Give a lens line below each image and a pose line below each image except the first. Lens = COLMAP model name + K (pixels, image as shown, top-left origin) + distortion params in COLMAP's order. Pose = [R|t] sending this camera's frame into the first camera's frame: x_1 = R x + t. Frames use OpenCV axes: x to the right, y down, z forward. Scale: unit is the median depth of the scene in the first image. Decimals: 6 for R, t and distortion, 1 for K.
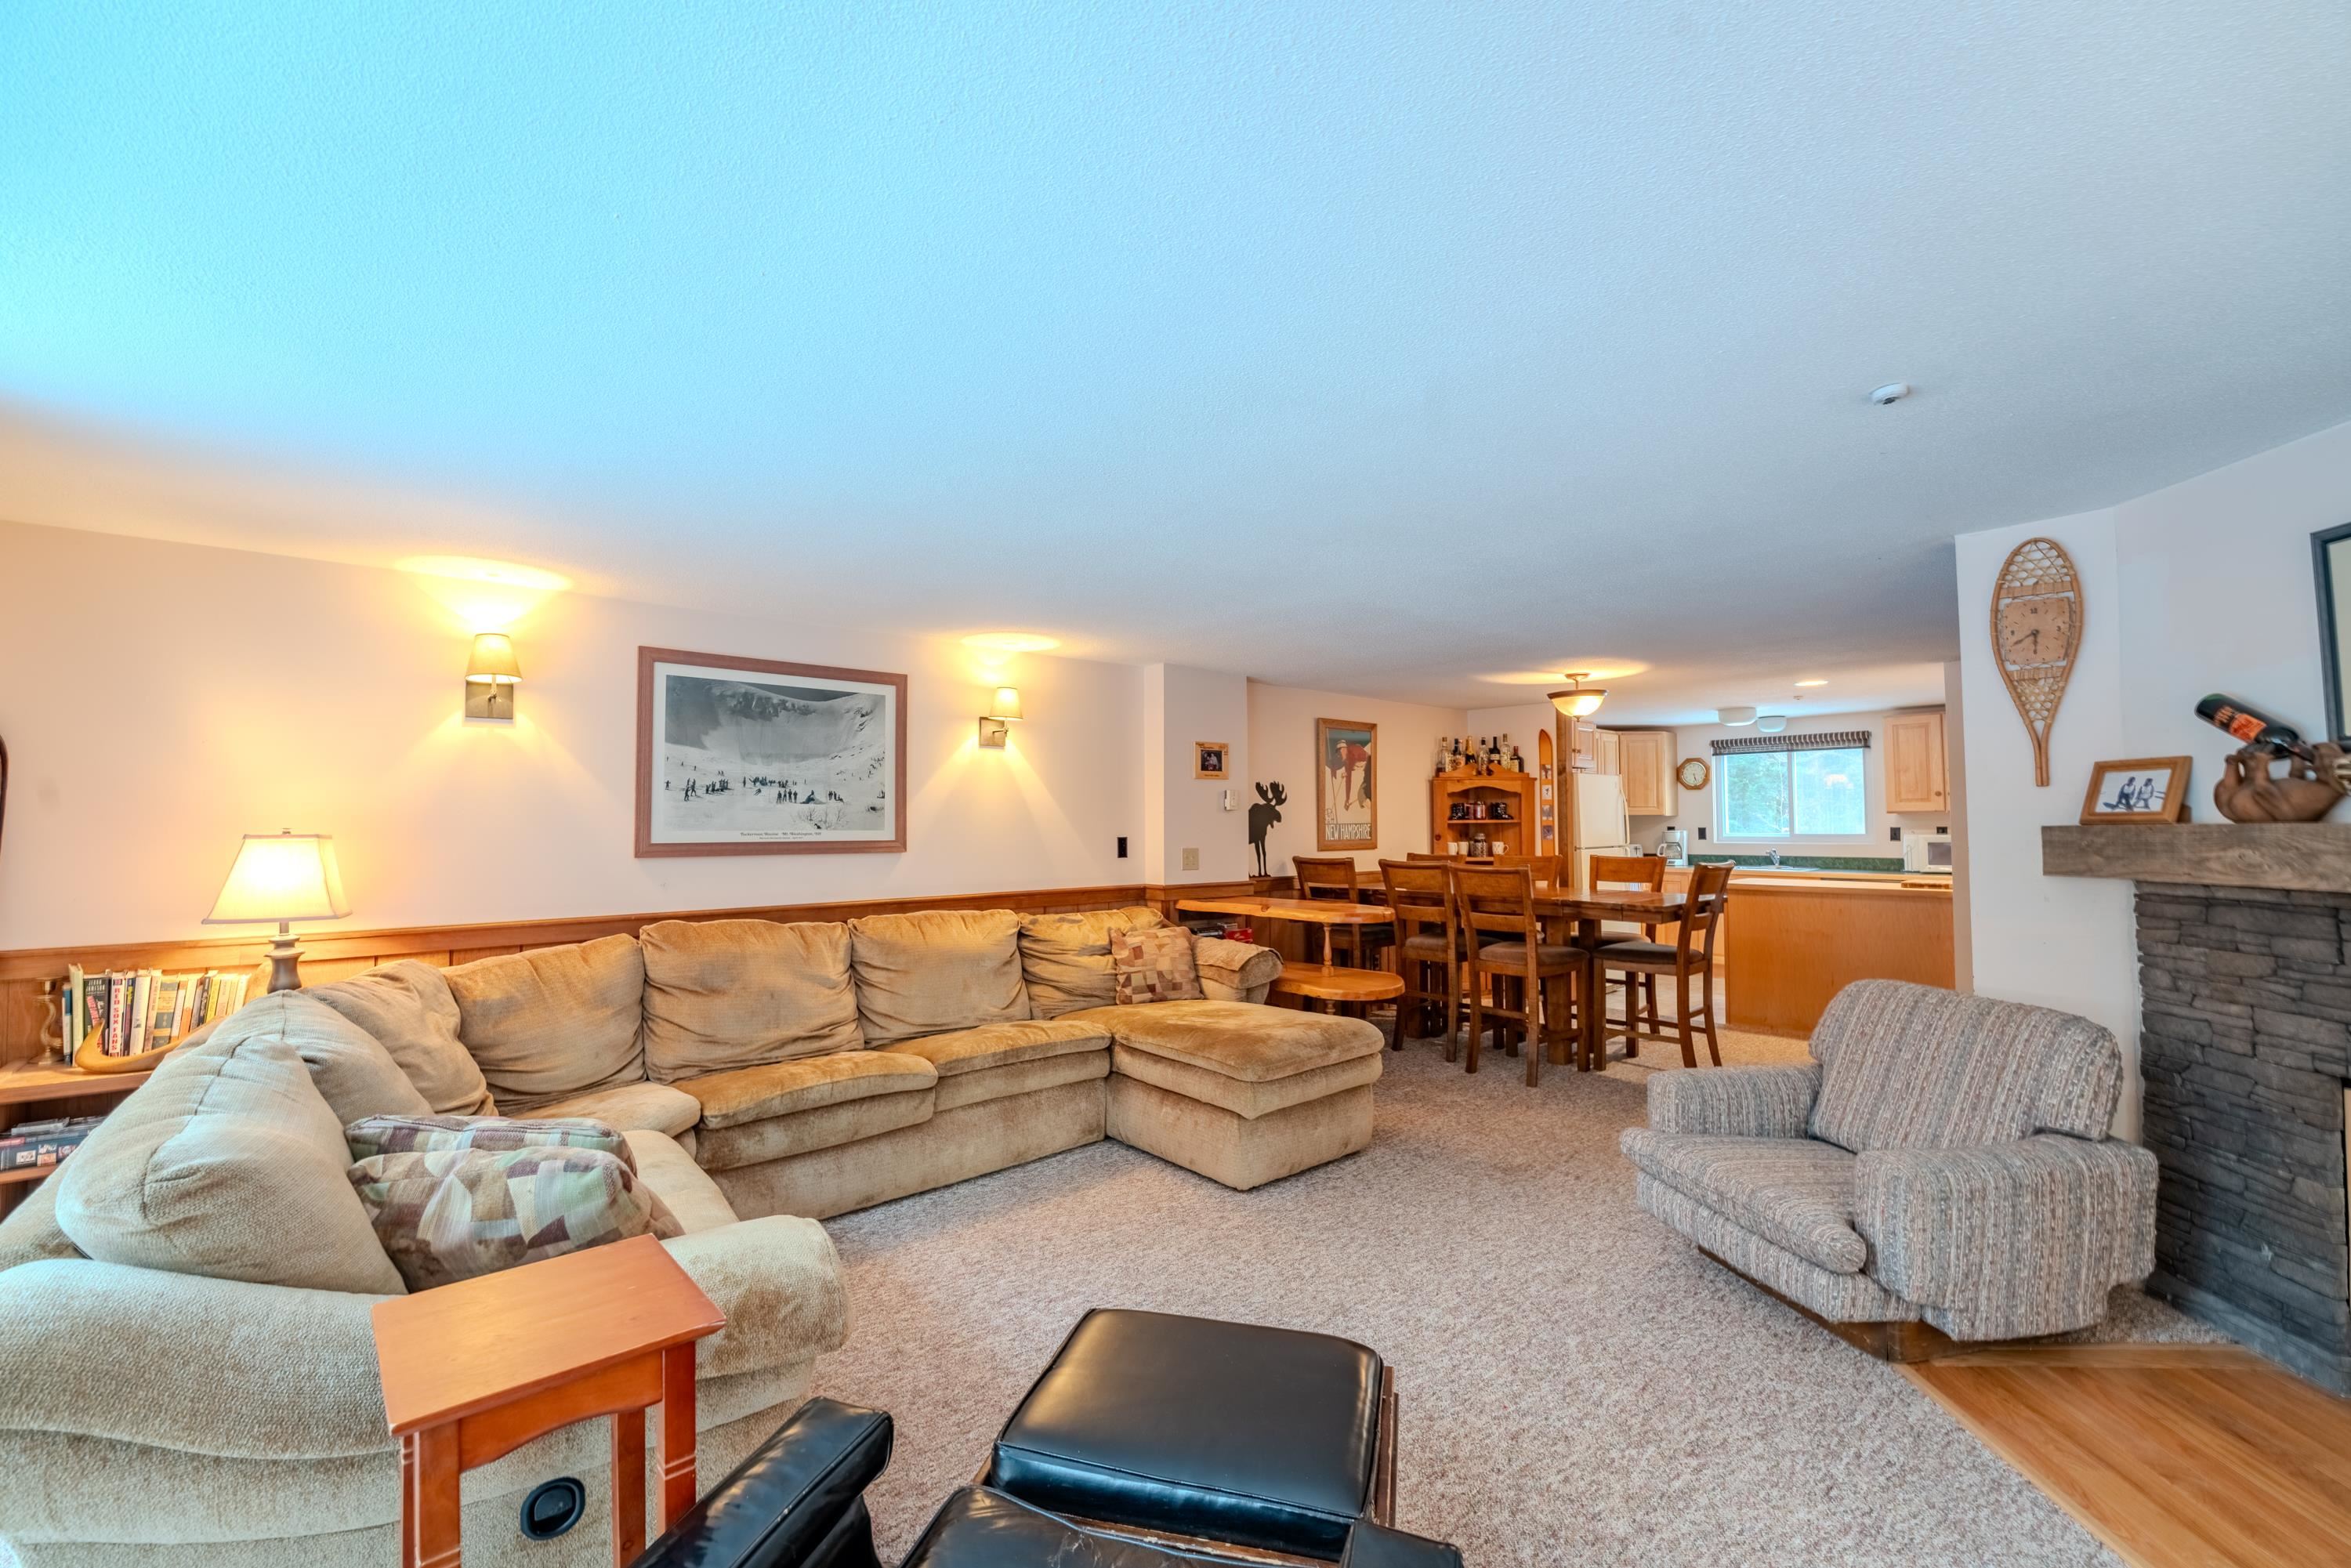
lens RADIAL K [[960.5, 0, 1166.7], [0, 960.5, 791.8], [0, 0, 1]] dist [-0.019489, -0.000244]
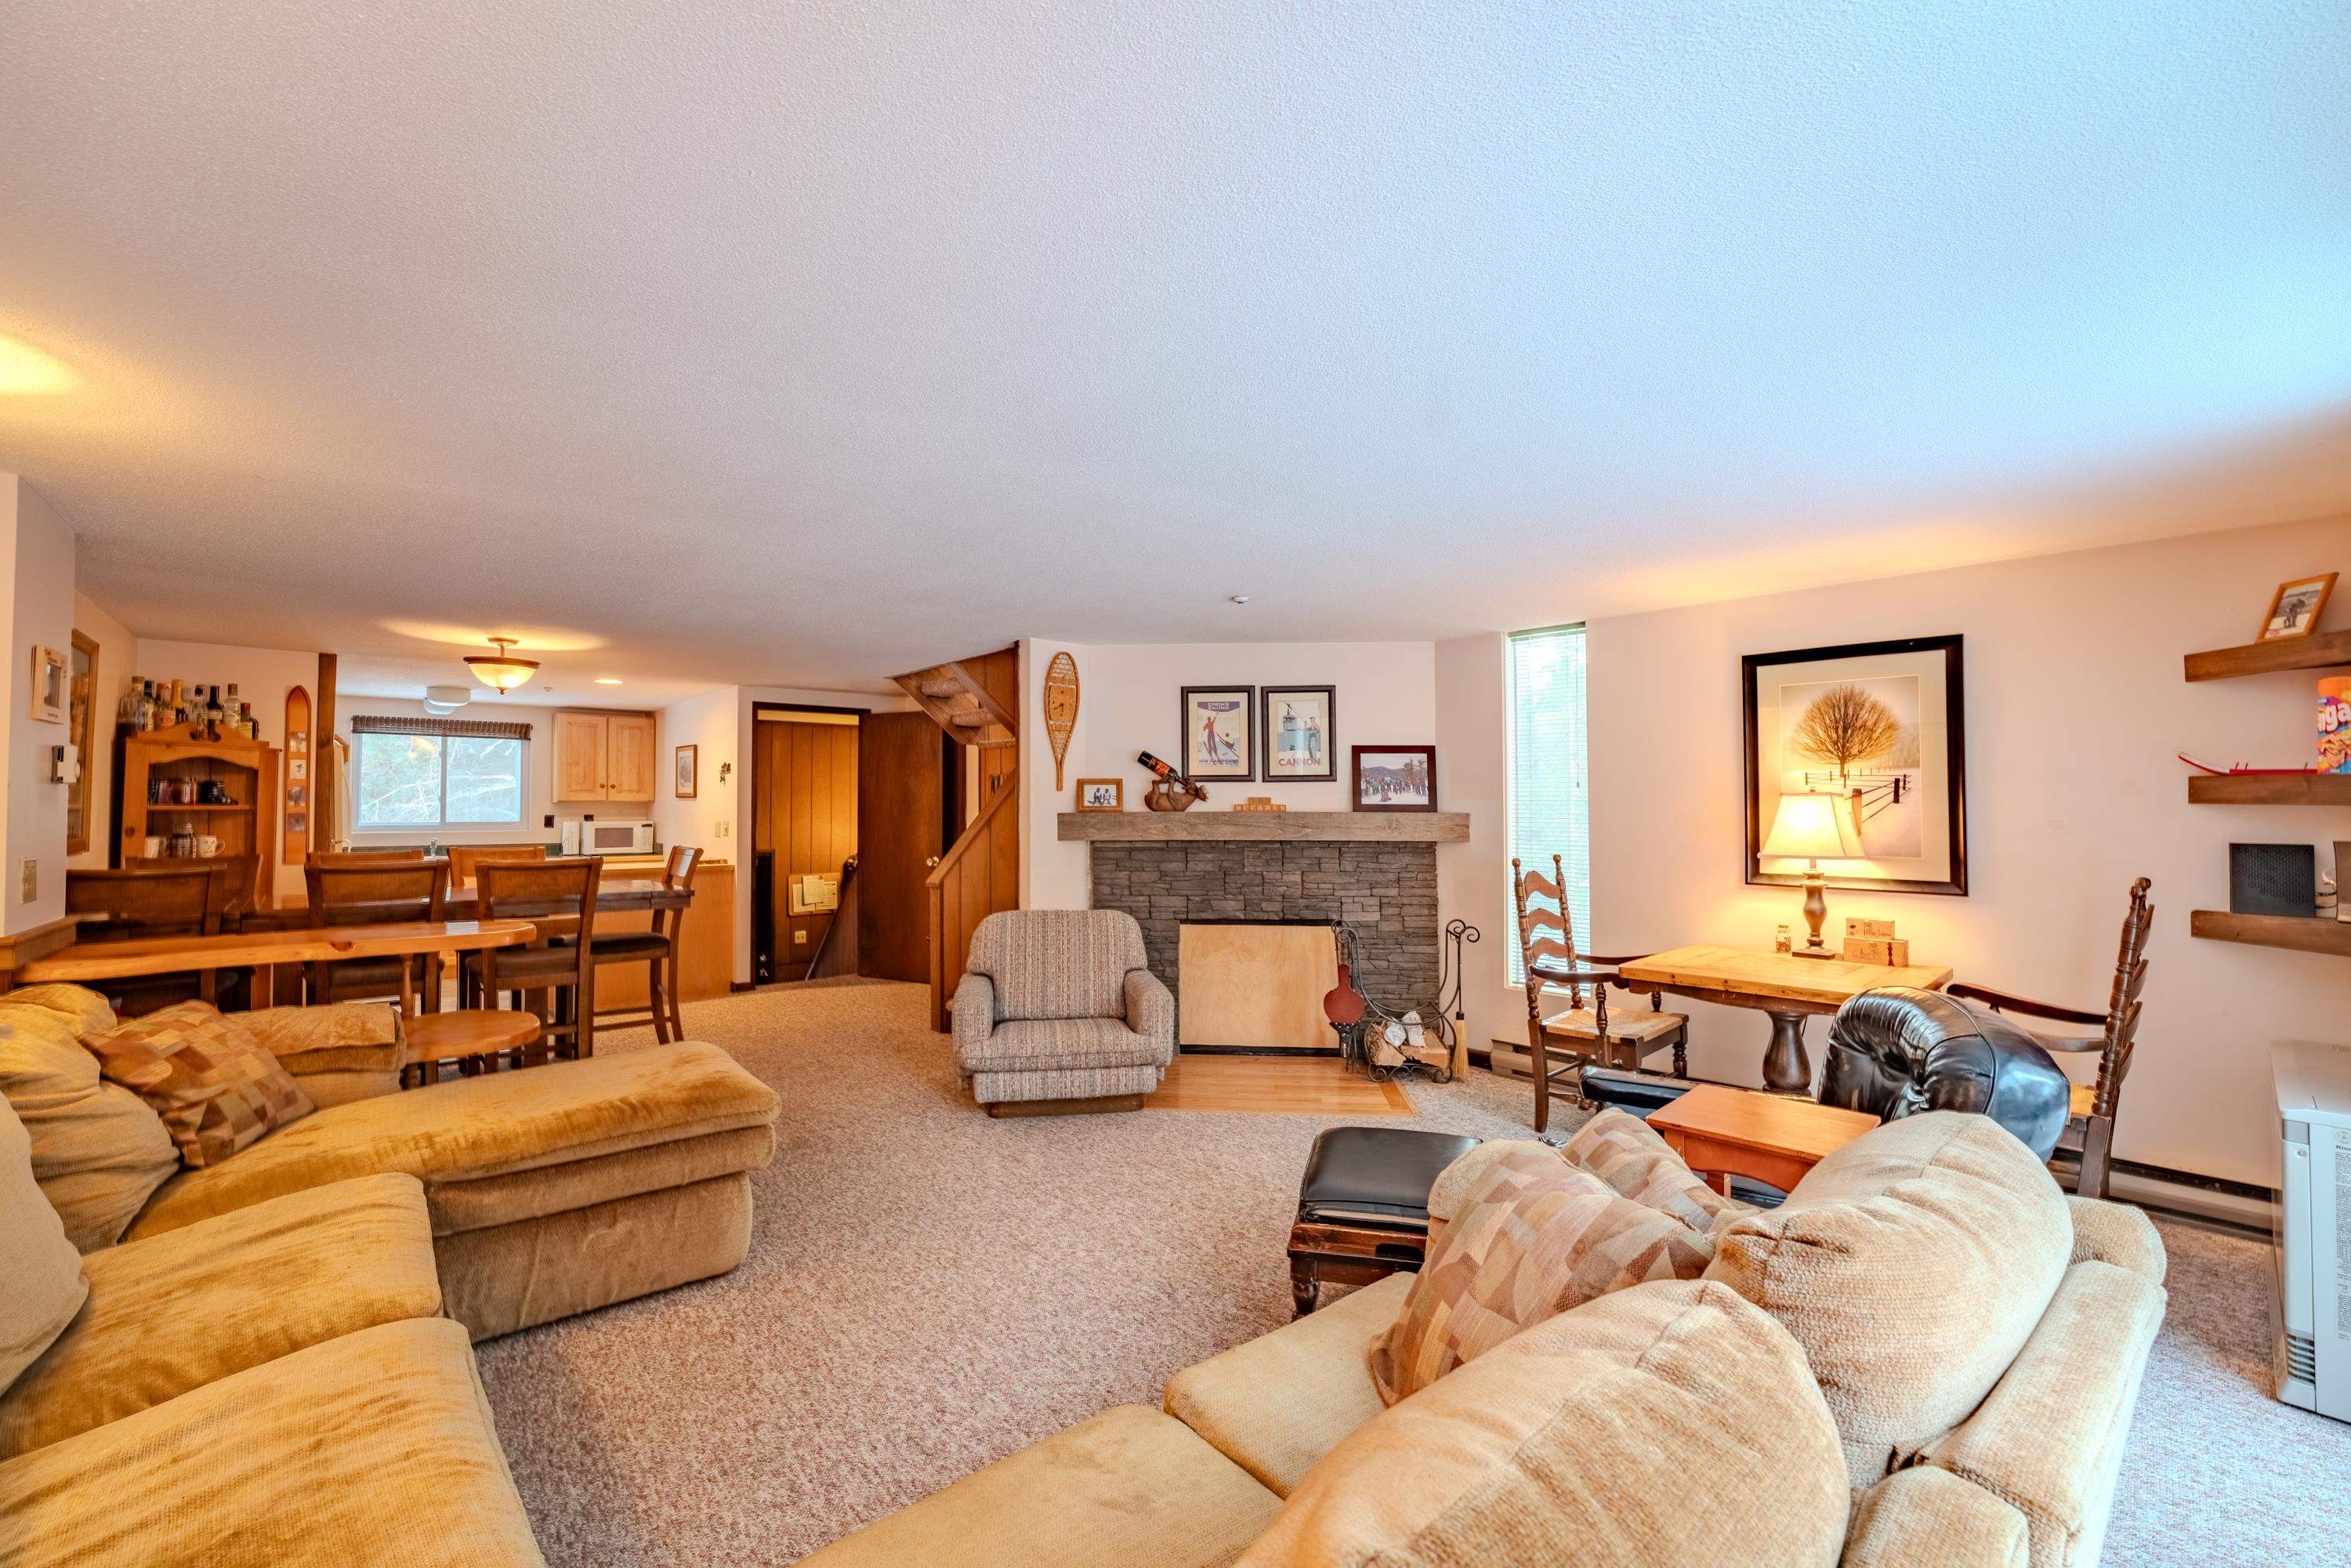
lens RADIAL K [[960.5, 0, 1170.9], [0, 960.5, 785.3], [0, 0, 1]] dist [-0.019489, -0.000244]
pose [[-0.005926, 0.028072, 0.999588, -0.619045], [-0.033293, 0.999046, -0.028254, 0.019602], [-0.999428, -0.033447, -0.004986, 0.554363]]
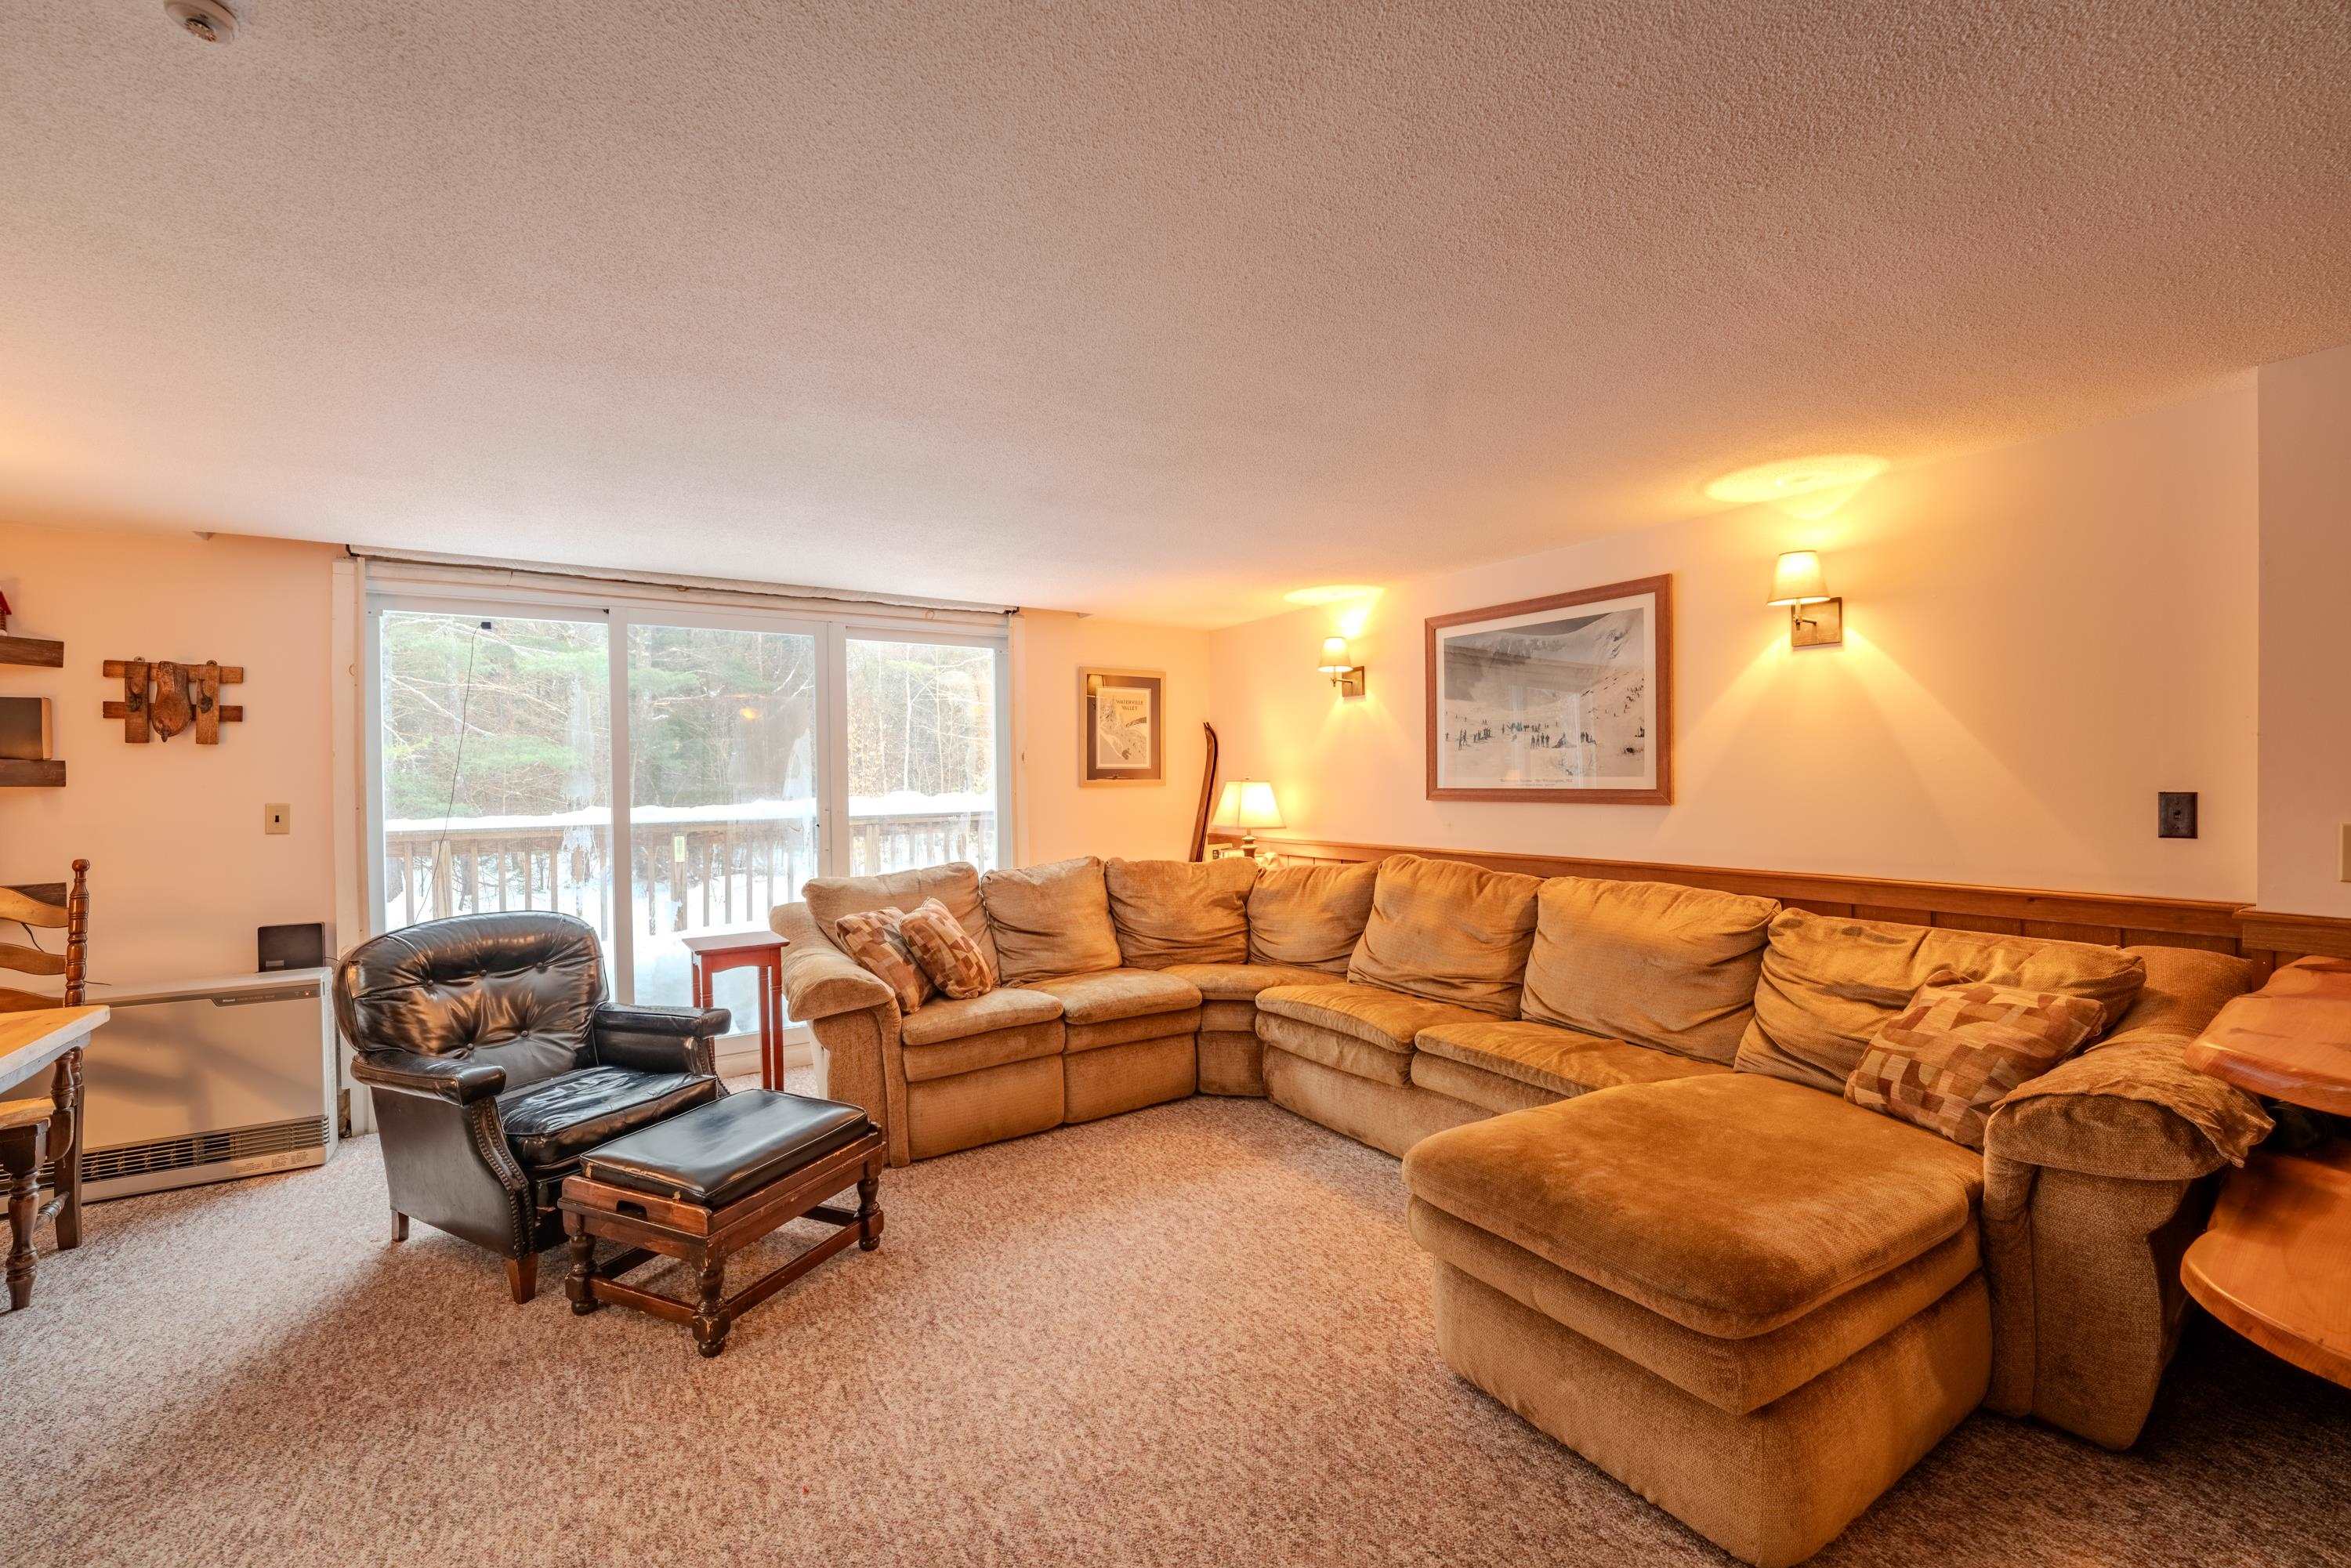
lens RADIAL K [[960.5, 0, 1169.6], [0, 960.5, 781.0], [0, 0, 1]] dist [-0.019489, -0.000244]
pose [[-0.142546, 0.010436, -0.989733, 0.601702], [0.046429, 0.998914, 0.003846, 0.024178], [0.988699, -0.045404, -0.142876, 0.784342]]
